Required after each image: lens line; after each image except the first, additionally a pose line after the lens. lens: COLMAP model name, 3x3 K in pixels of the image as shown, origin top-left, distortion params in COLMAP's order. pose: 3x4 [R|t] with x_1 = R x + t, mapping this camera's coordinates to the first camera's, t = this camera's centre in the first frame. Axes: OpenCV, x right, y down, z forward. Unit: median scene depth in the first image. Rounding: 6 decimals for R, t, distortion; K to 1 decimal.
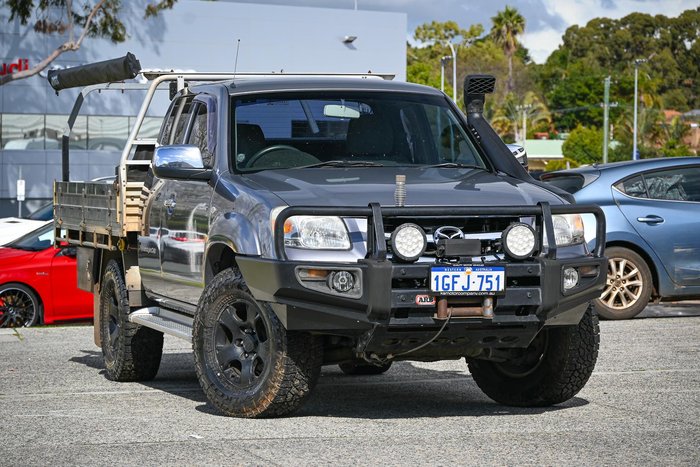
lens RADIAL K [[2787.9, 0, 350.0], [0, 2787.9, 233.5], [0, 0, 1]] dist [0.159097, 2.740159]
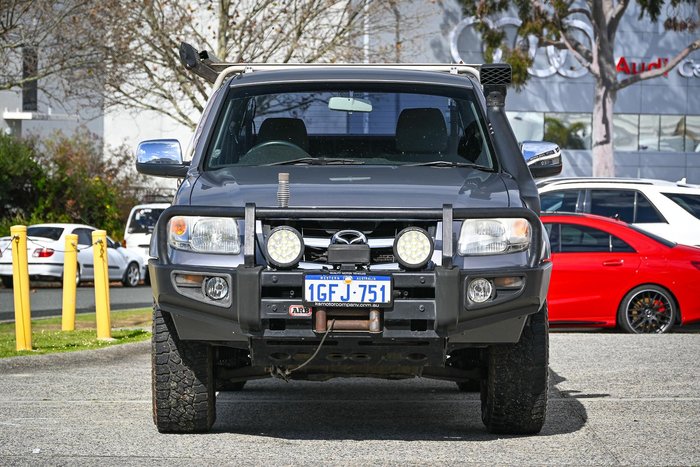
lens RADIAL K [[2787.9, 0, 350.0], [0, 2787.9, 233.5], [0, 0, 1]] dist [0.159097, 2.740159]
pose [[0.955832, 0.015541, -0.293502, 0.306262], [-0.015739, 0.999875, 0.001690, -0.003073], [0.293491, 0.003004, 0.955957, 0.136797]]
